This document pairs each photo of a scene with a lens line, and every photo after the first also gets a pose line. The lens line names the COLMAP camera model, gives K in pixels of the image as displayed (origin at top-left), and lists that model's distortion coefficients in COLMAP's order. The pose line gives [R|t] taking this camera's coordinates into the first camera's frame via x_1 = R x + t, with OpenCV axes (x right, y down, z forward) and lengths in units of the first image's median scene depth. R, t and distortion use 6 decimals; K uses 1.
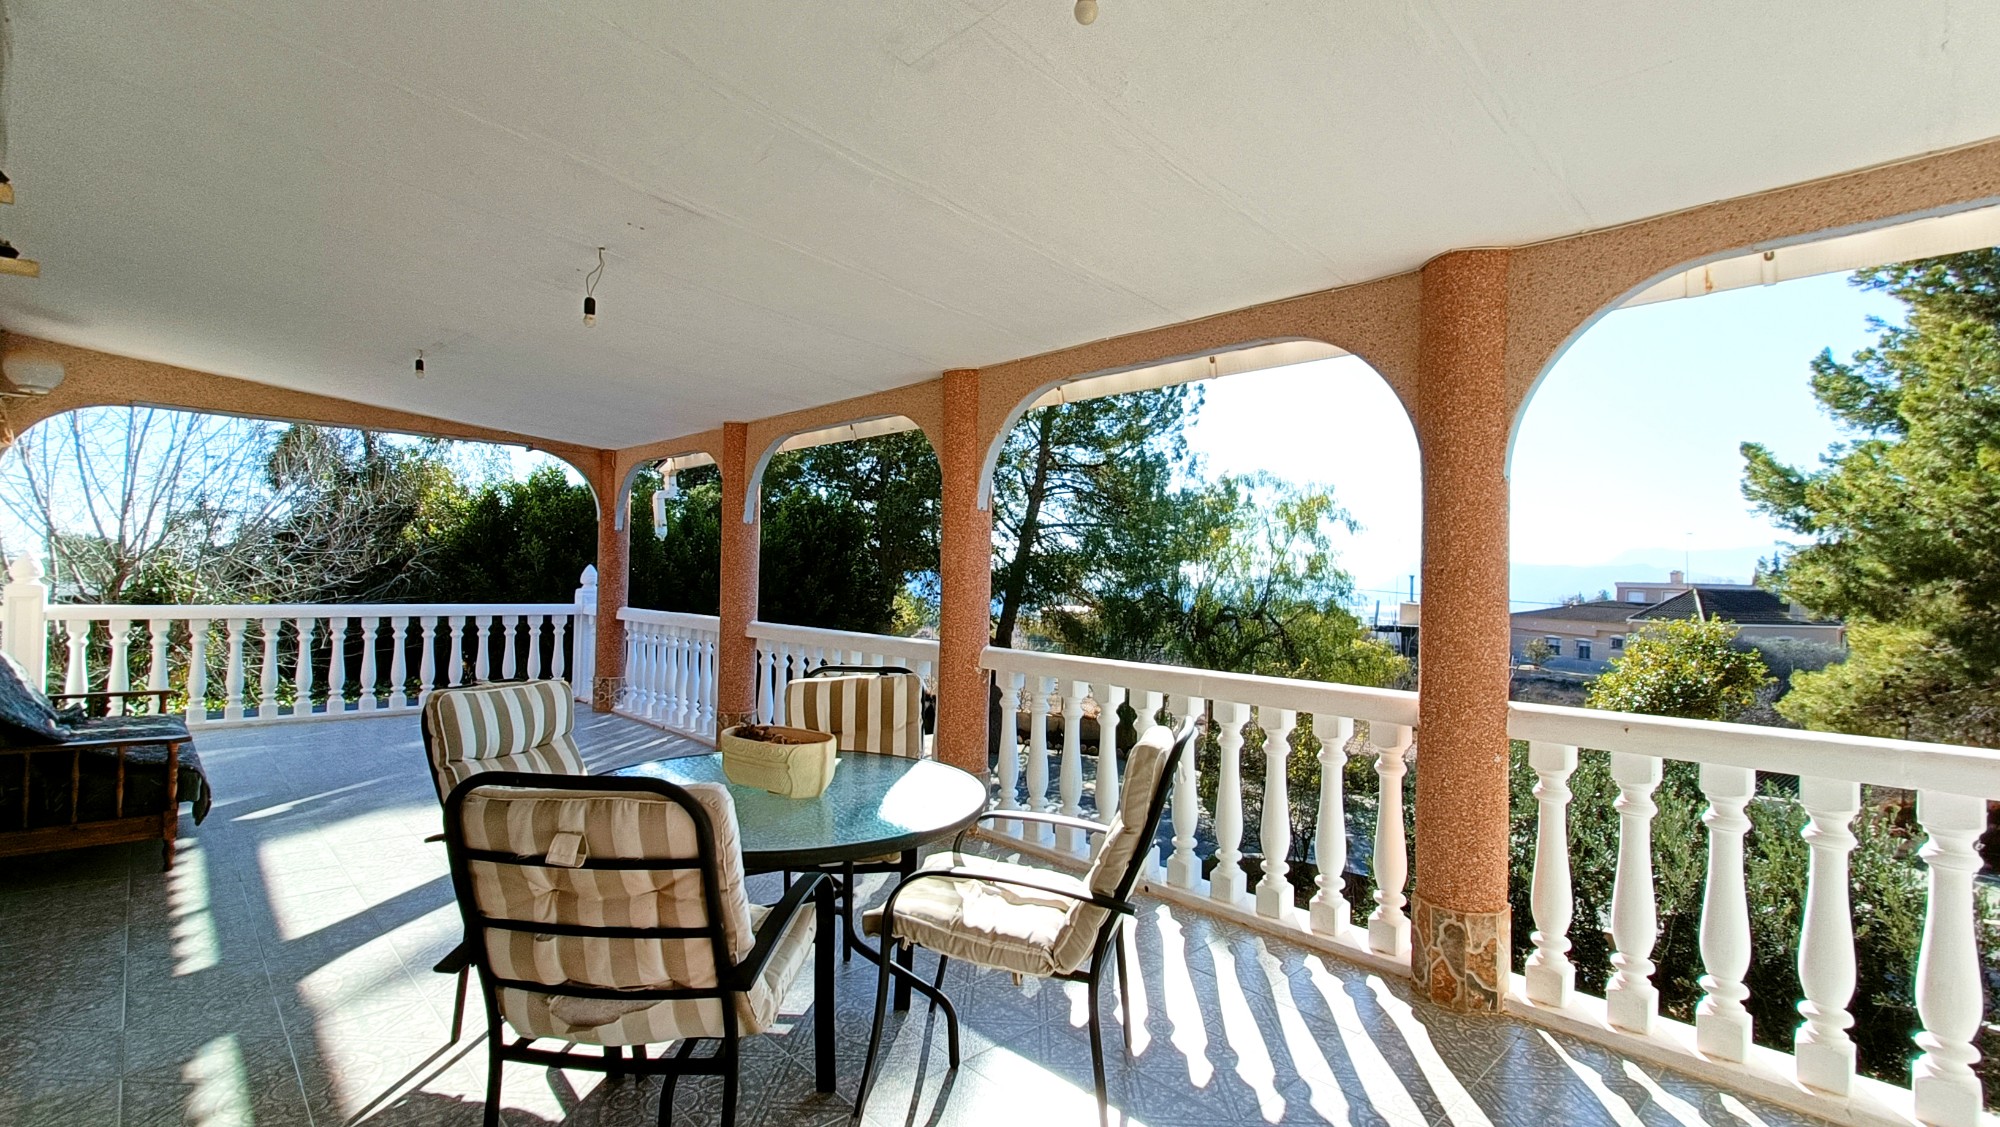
lens RADIAL K [[890.8, 0, 1000.0], [0, 890.8, 563.5], [0, 0, 1]] dist [0.001134, 0.002150]
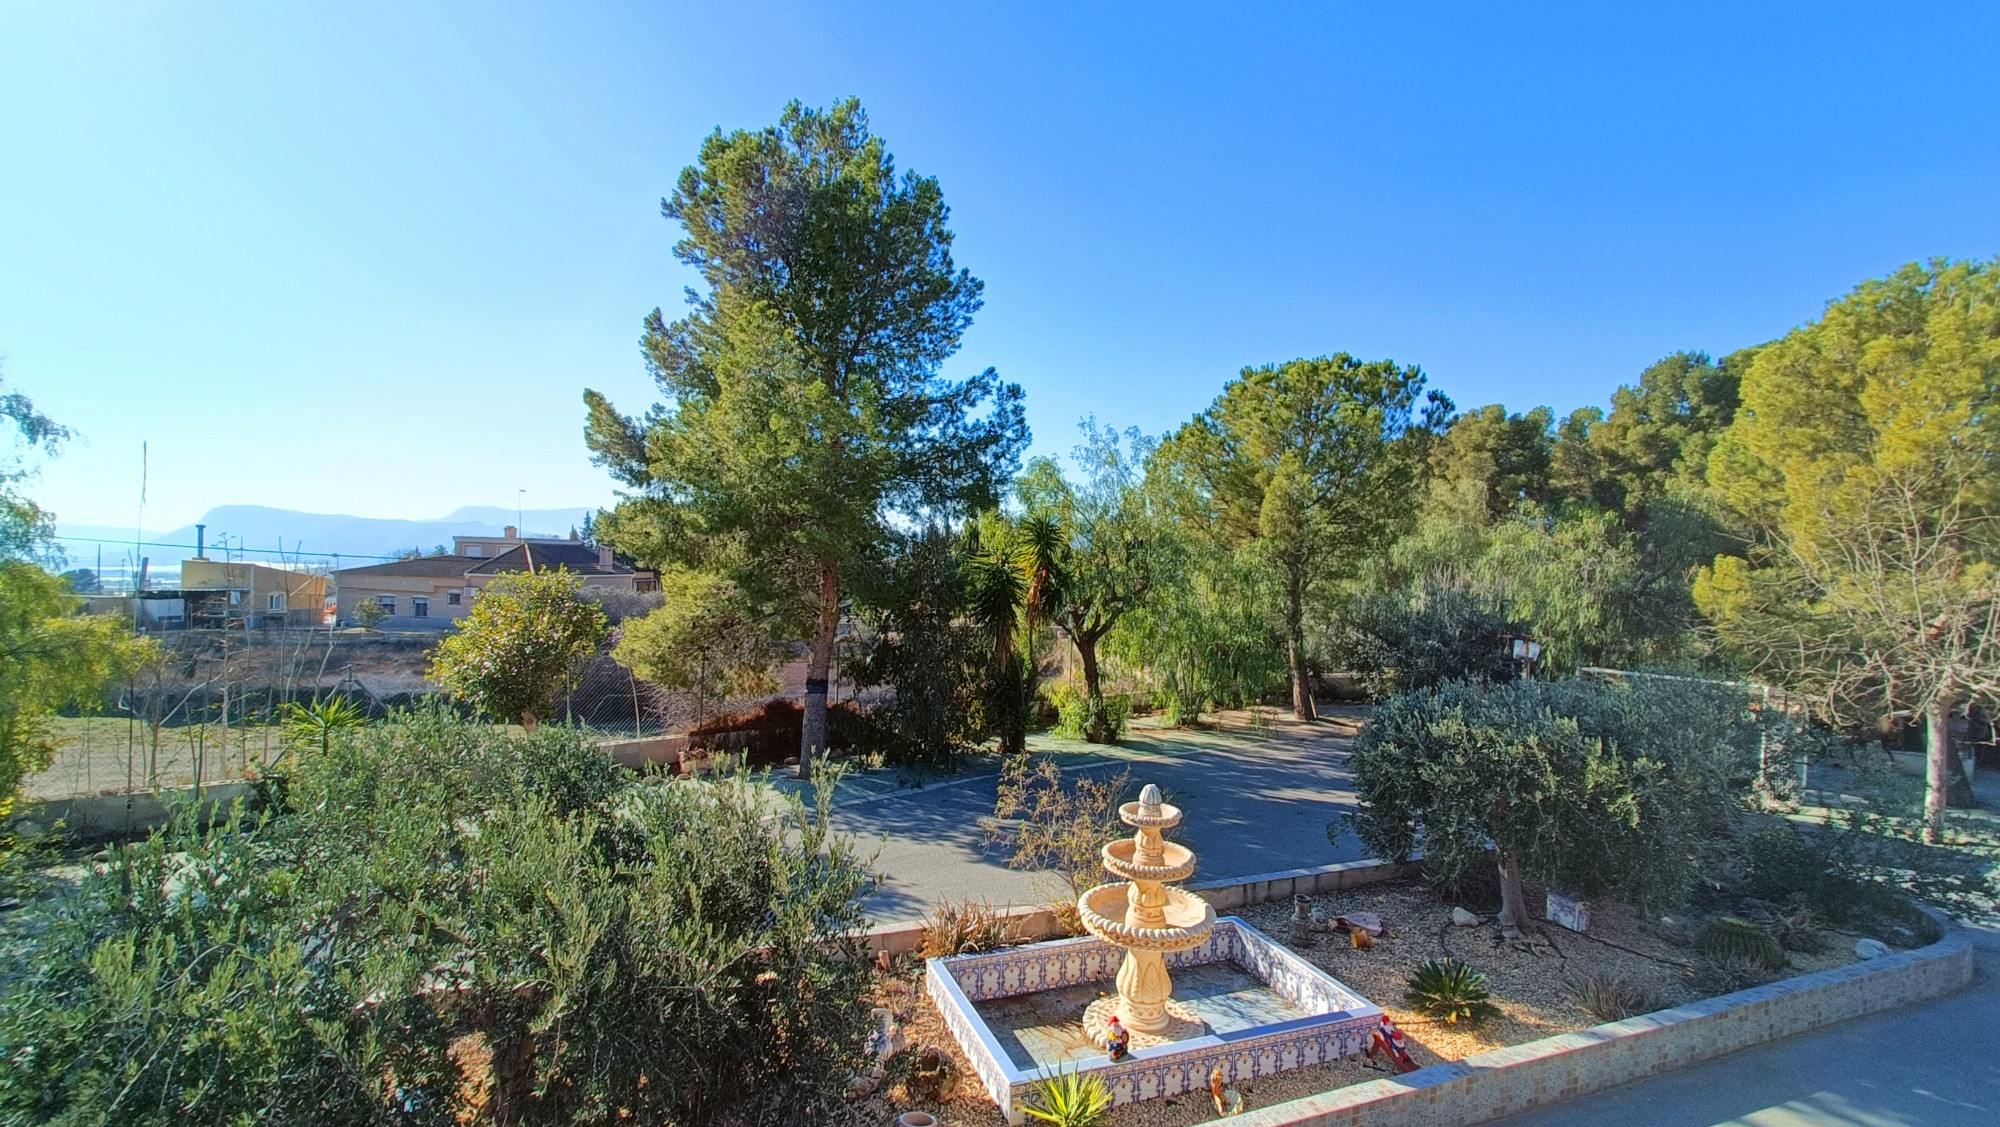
lens RADIAL K [[890.8, 0, 1000.0], [0, 890.8, 563.5], [0, 0, 1]] dist [0.001134, 0.002150]
pose [[0.402766, -0.016571, 0.915153, 0.123382], [-0.028505, 0.999124, 0.030636, 0.013438], [-0.914859, -0.038425, 0.401941, 0.196505]]
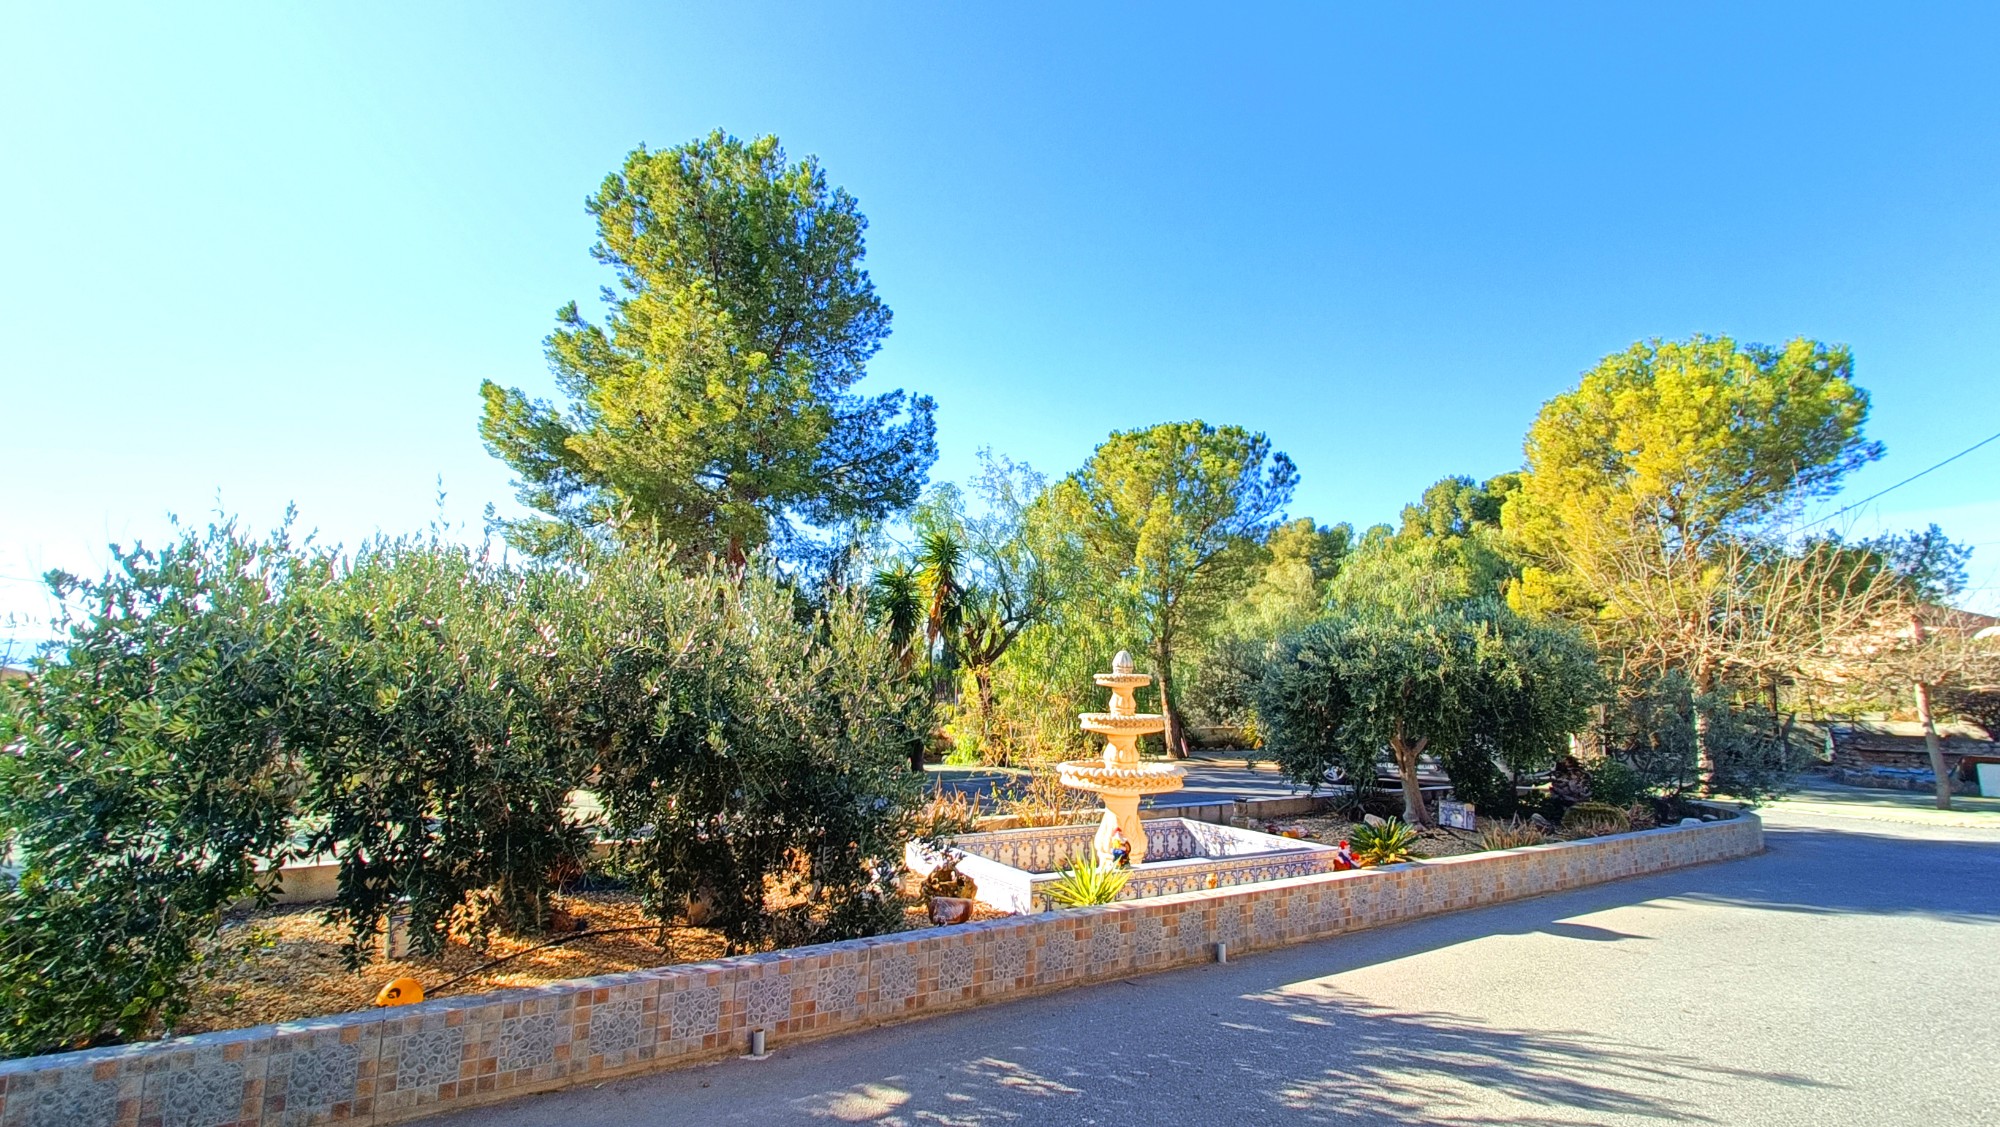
lens RADIAL K [[890.8, 0, 1000.0], [0, 890.8, 563.5], [0, 0, 1]] dist [0.001134, 0.002150]
pose [[0.230058, 0.118382, 0.965950, 0.066954], [-0.028701, 0.992967, -0.114858, 0.164759], [-0.972753, -0.001300, 0.231838, 0.264016]]
